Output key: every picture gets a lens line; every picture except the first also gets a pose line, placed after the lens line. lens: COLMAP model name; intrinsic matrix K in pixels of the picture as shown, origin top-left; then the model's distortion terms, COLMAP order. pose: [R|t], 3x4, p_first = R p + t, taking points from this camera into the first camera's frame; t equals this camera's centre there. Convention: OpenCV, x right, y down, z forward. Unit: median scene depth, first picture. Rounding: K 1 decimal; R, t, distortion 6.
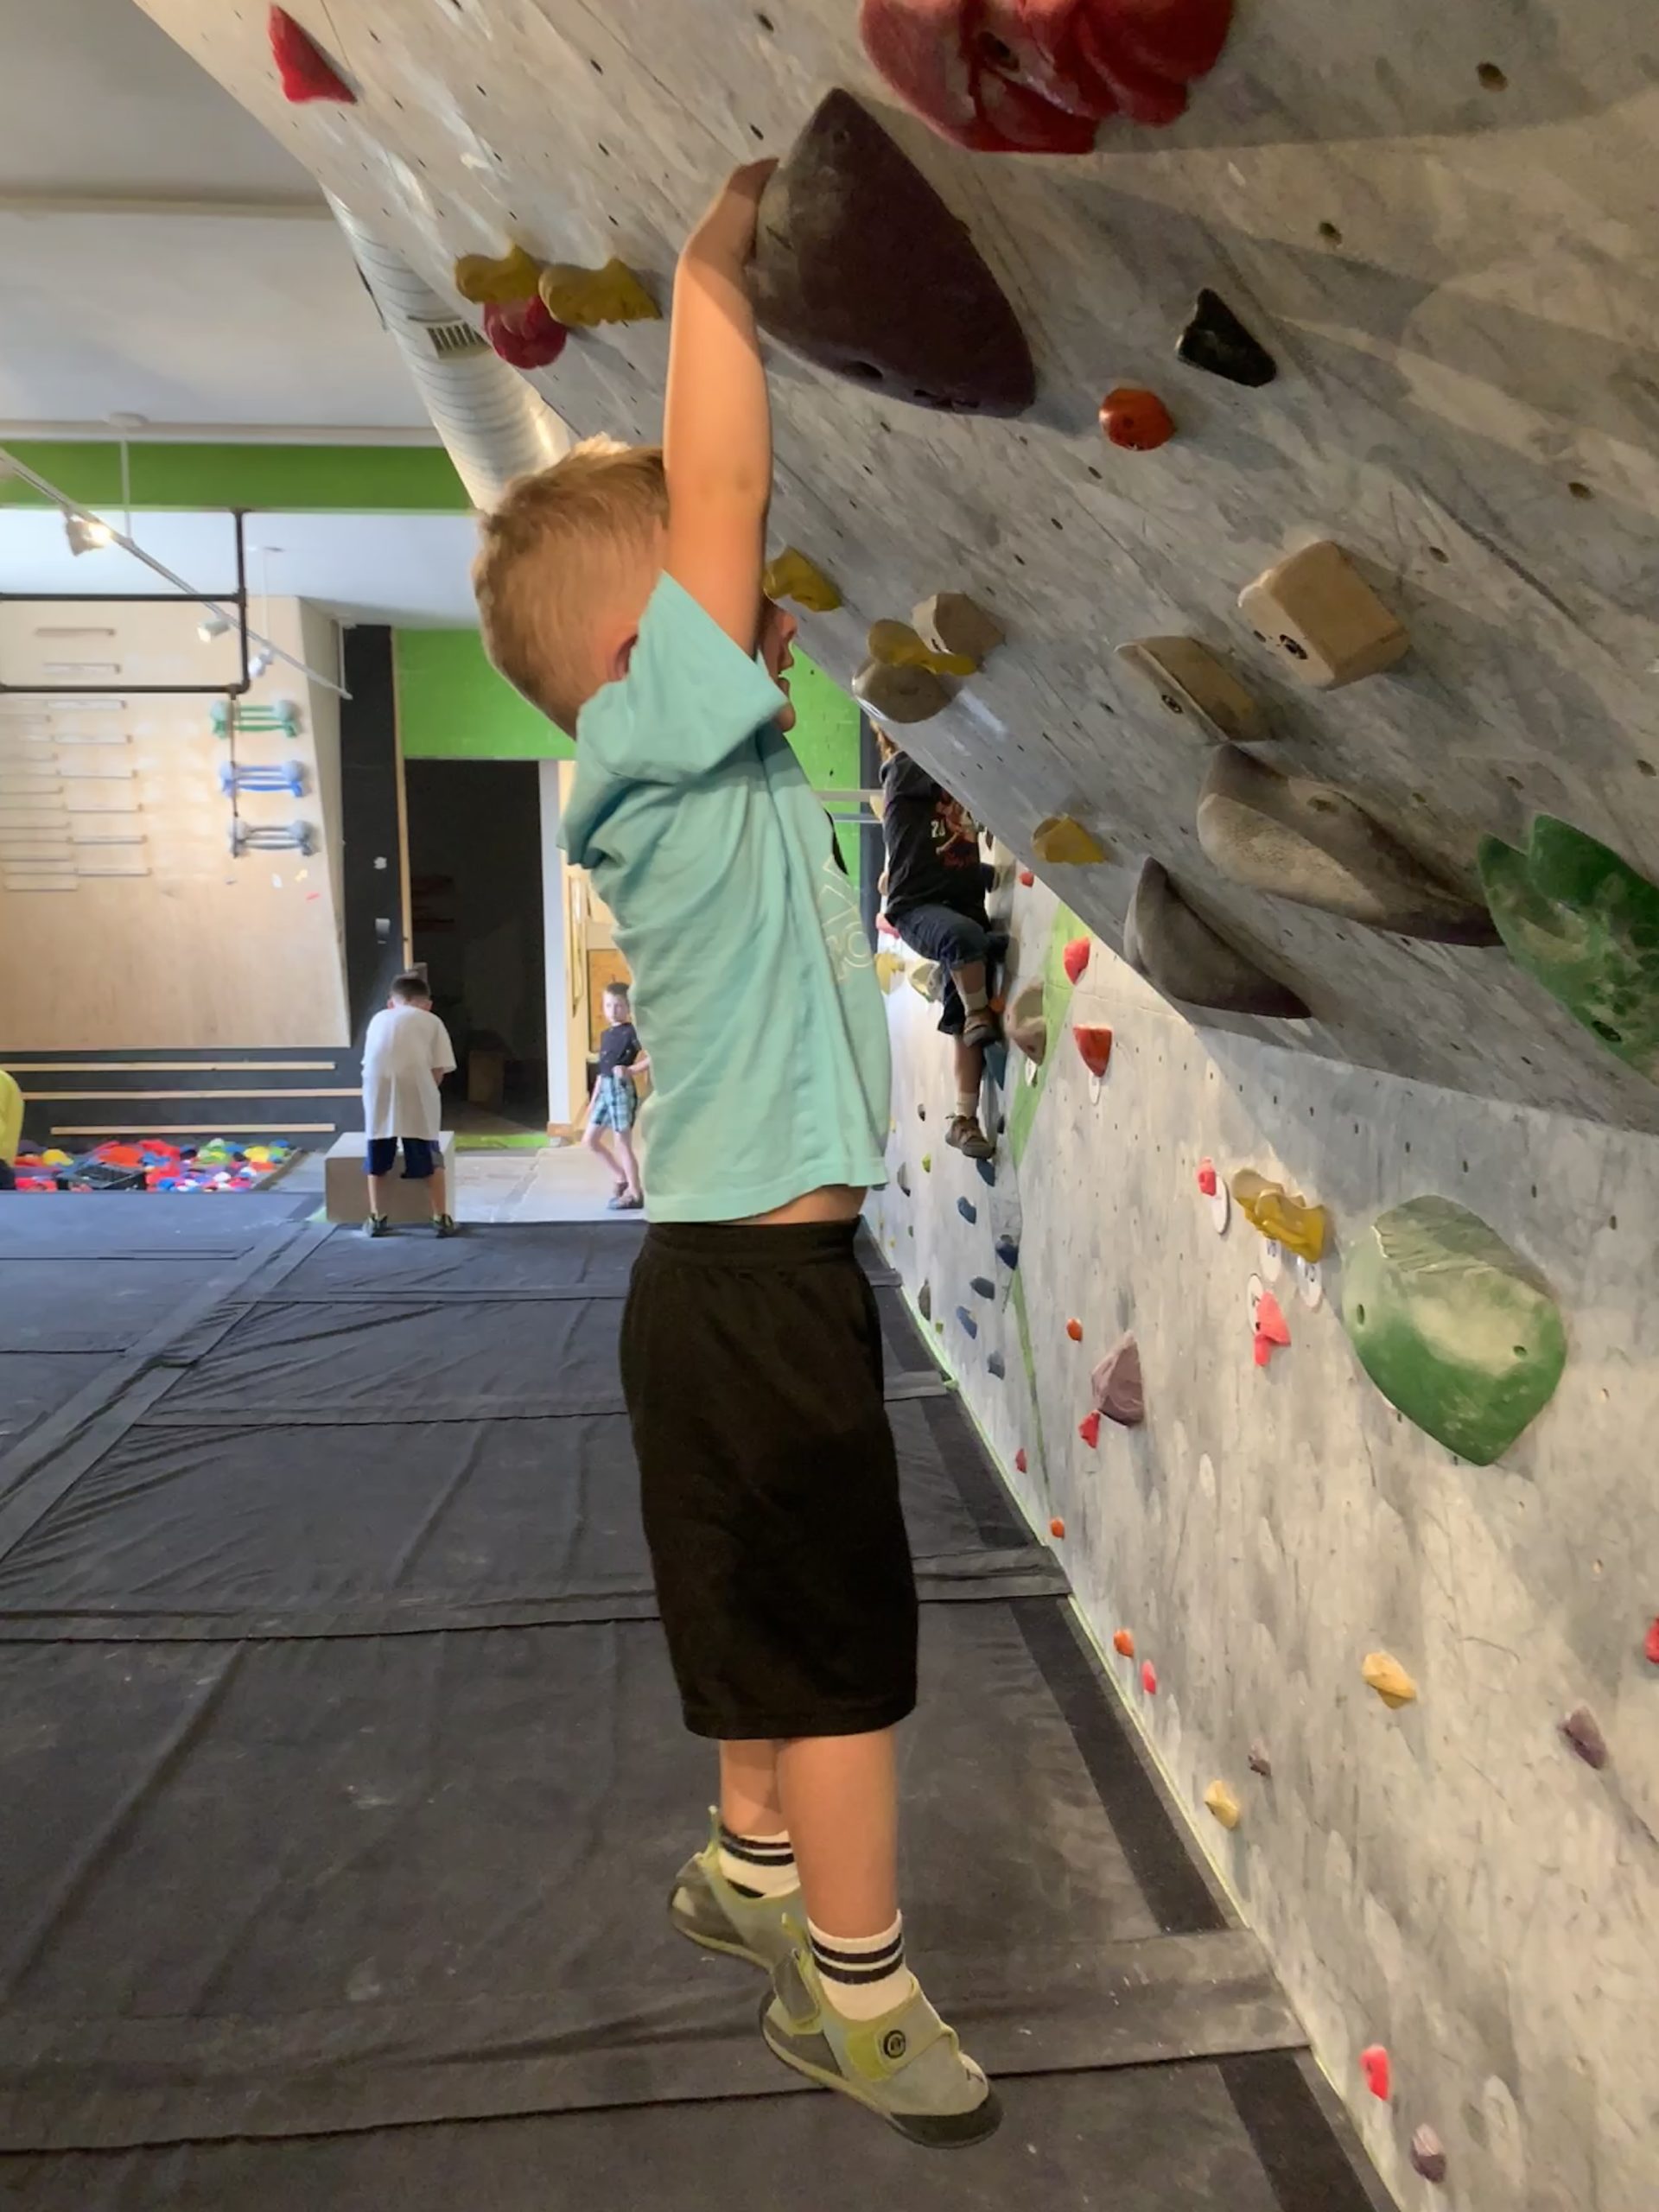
lens RADIAL K [[1700.9, 0, 826.2], [0, 1700.9, 1105.9], [0, 0, 1]] dist [-0.016348, -0.003381]
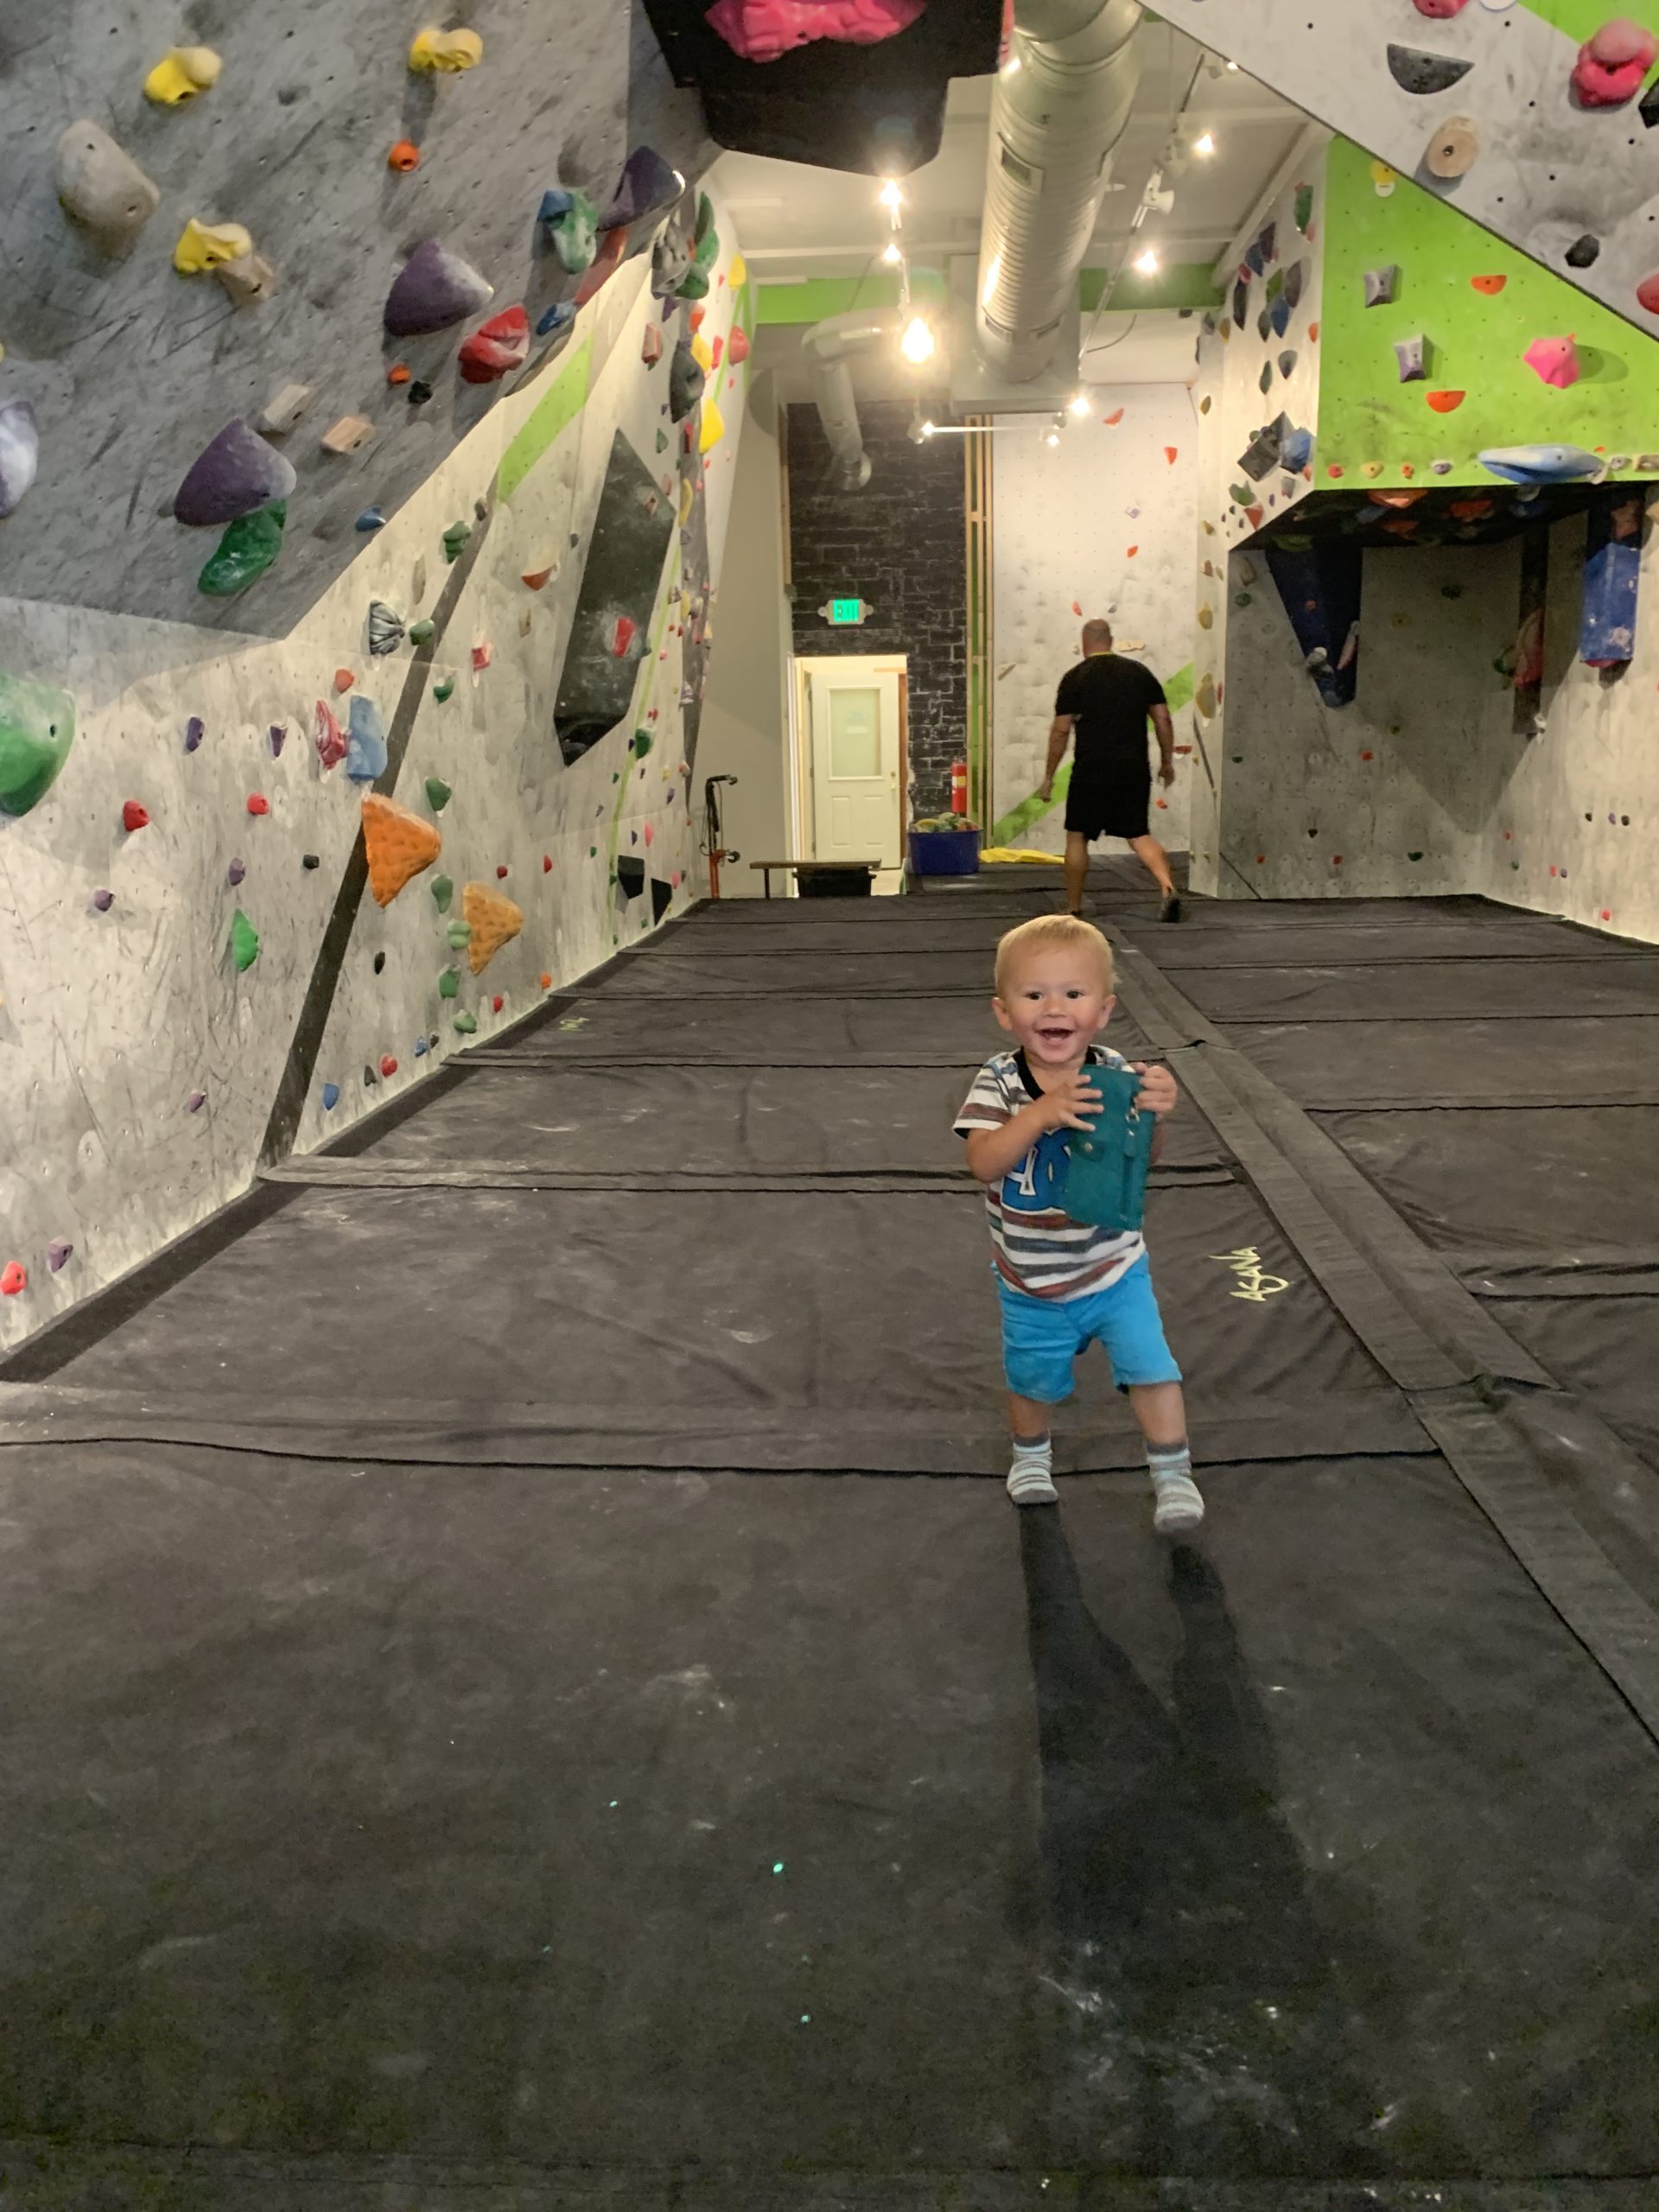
lens RADIAL K [[1700.9, 0, 832.3], [0, 1700.9, 1101.6], [0, 0, 1]] dist [-0.016348, -0.003381]
pose [[-0.986752, -0.005002, 0.162160, -0.798608], [0.044851, 0.952160, 0.302292, 0.003851], [-0.155914, 0.305561, -0.939321, 2.874919]]
